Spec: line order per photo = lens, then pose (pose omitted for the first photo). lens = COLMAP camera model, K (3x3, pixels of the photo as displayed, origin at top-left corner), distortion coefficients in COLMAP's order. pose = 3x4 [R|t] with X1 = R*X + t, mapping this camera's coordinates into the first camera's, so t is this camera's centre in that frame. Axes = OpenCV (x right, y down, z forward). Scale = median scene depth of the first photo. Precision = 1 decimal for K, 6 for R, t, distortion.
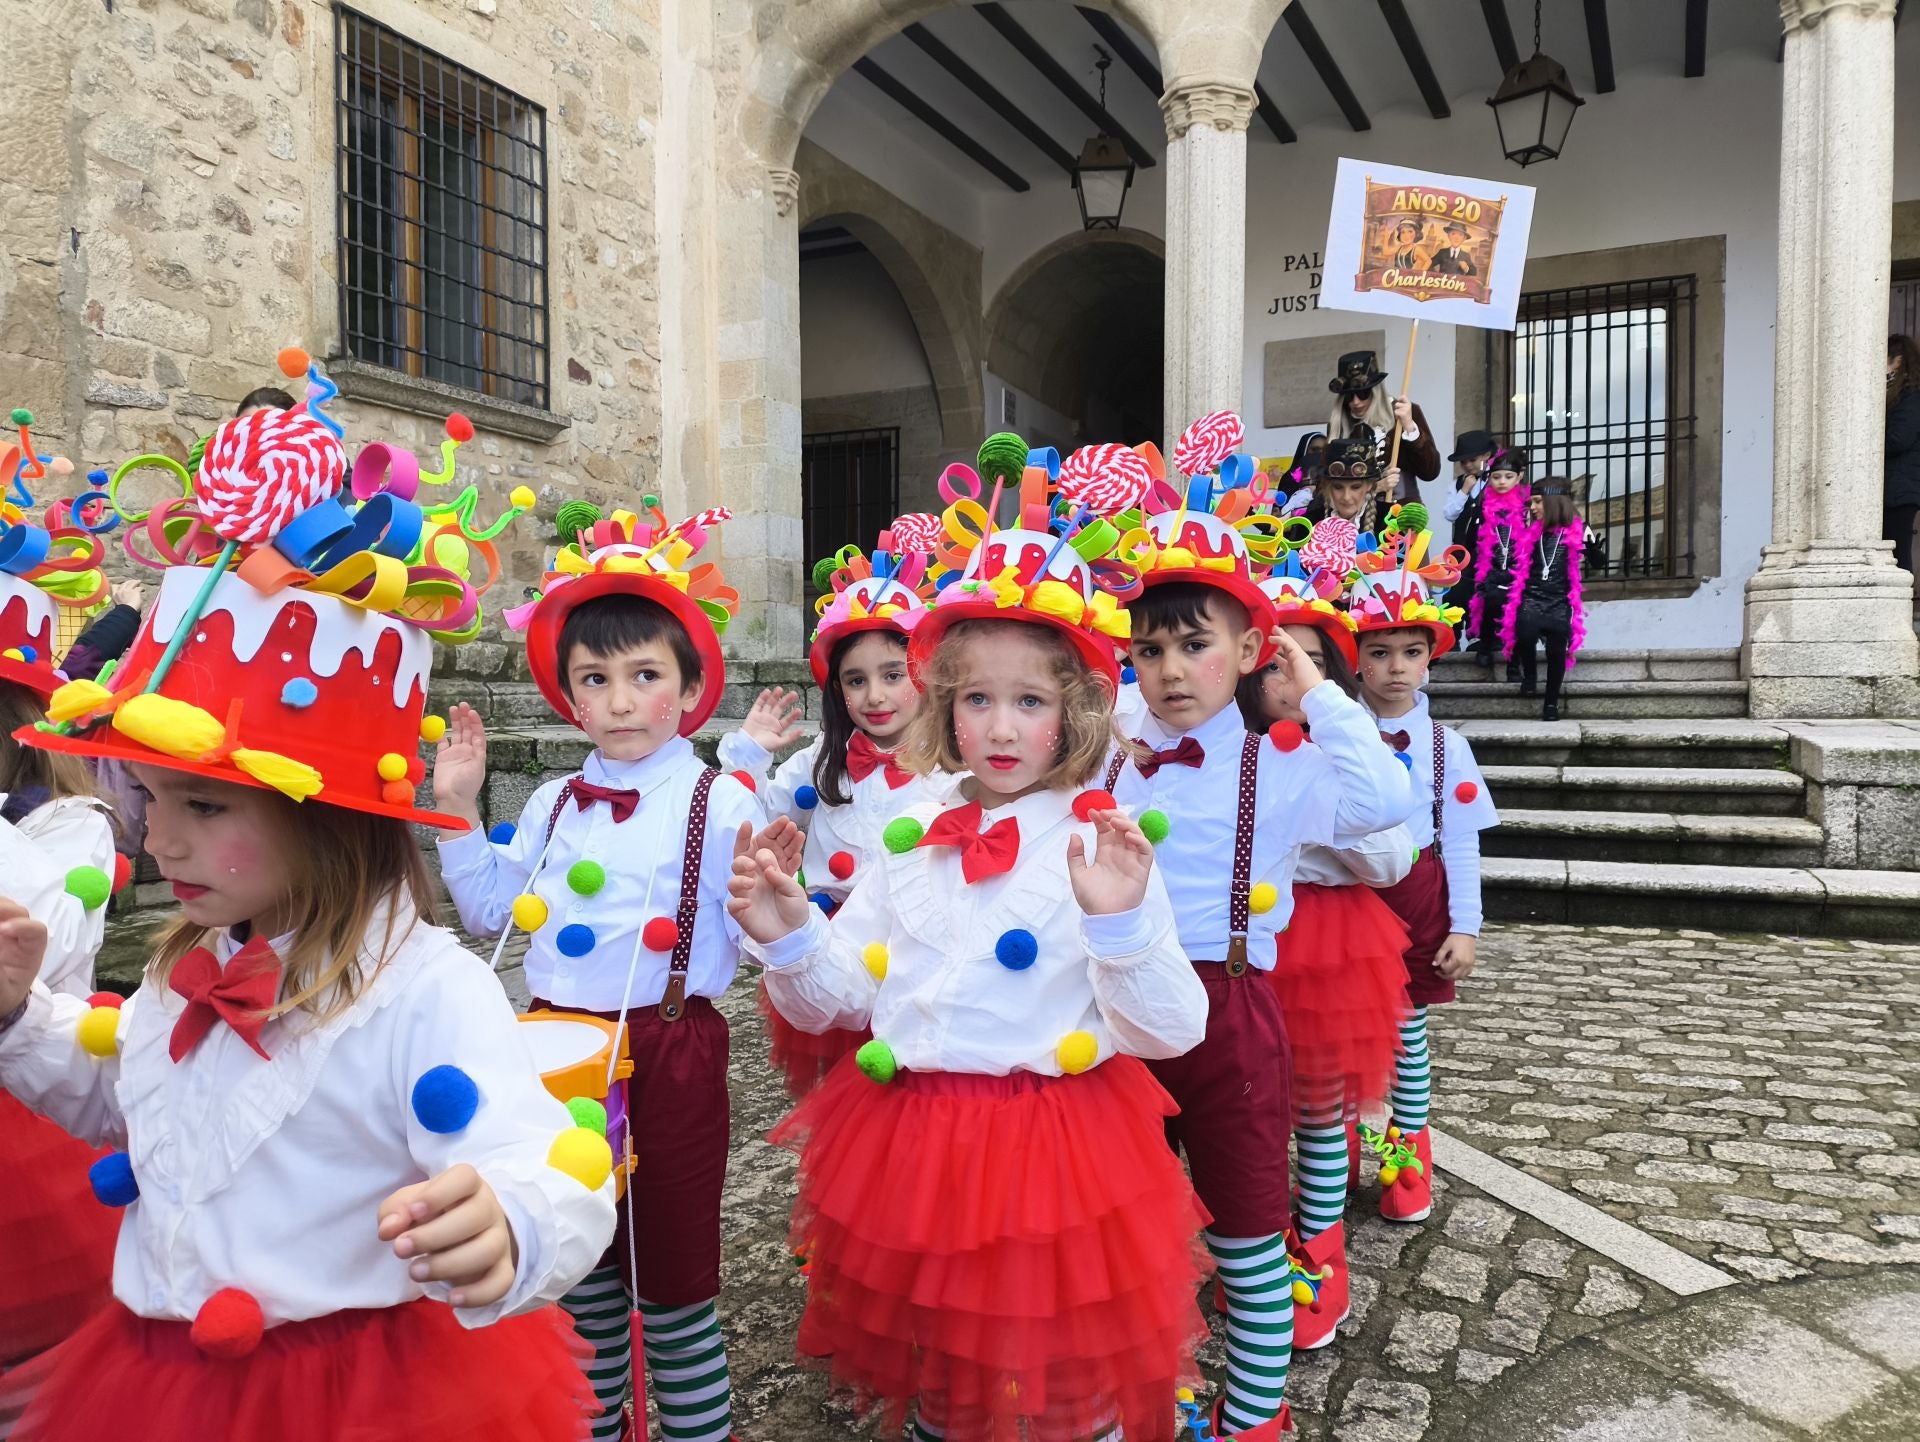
lens RADIAL K [[1398.7, 0, 959.7], [0, 1398.7, 738.5], [0, 0, 1]] dist [0.038261, -0.045826]
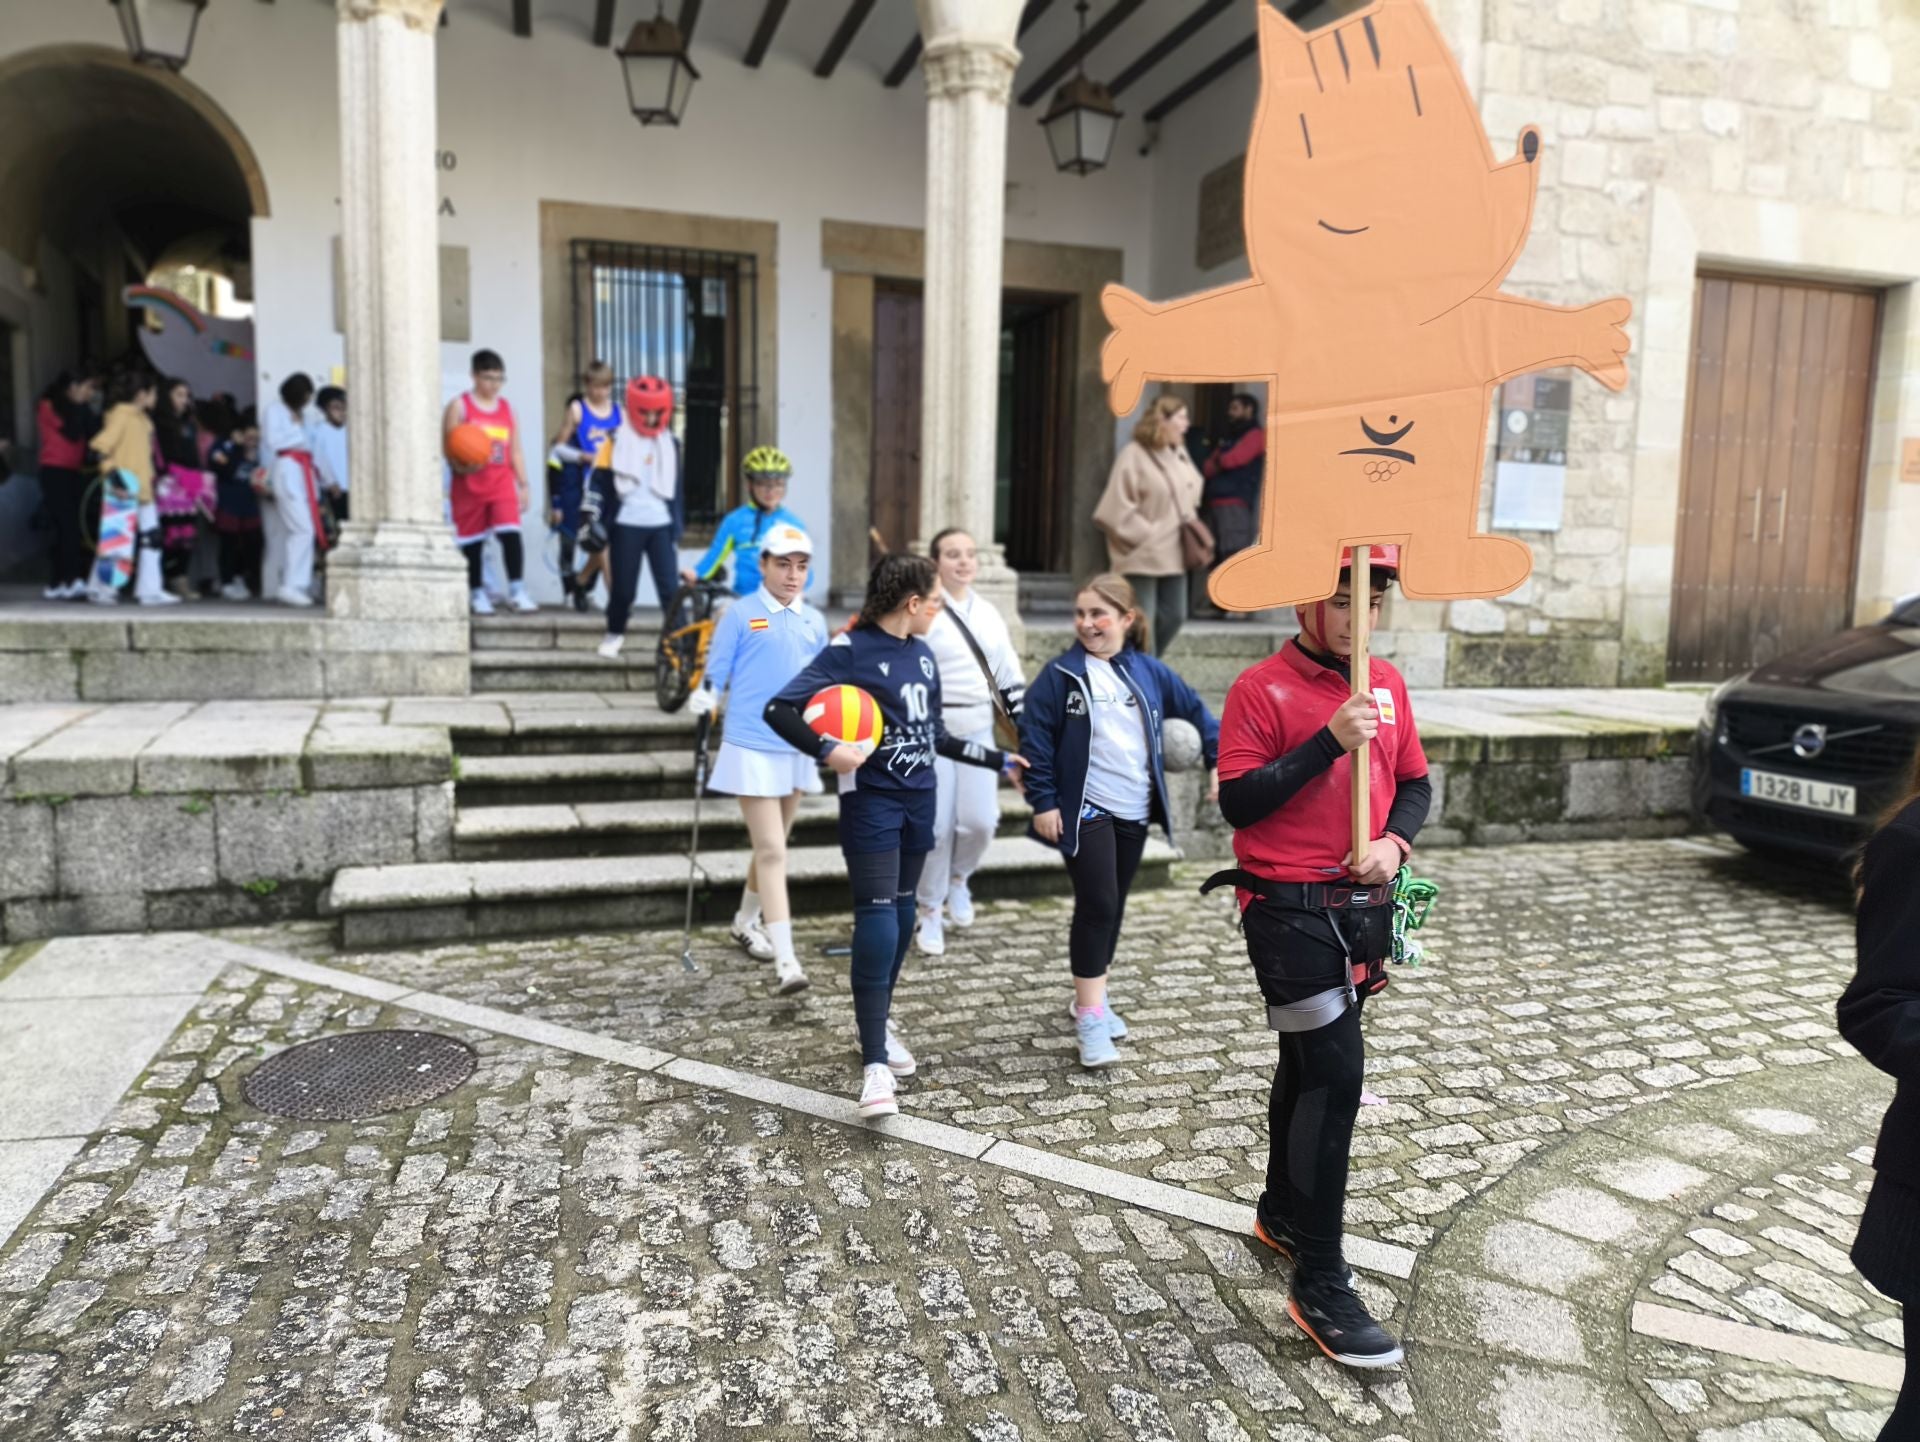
lens RADIAL K [[1398.7, 0, 922.2], [0, 1398.7, 738.5], [0, 0, 1]] dist [0.038261, -0.045826]
pose [[0.735411, -0.058445, 0.675096, -0.199830], [-0.001172, 0.996162, 0.087517, -0.065394], [-0.677620, -0.065152, 0.732521, 0.110000]]
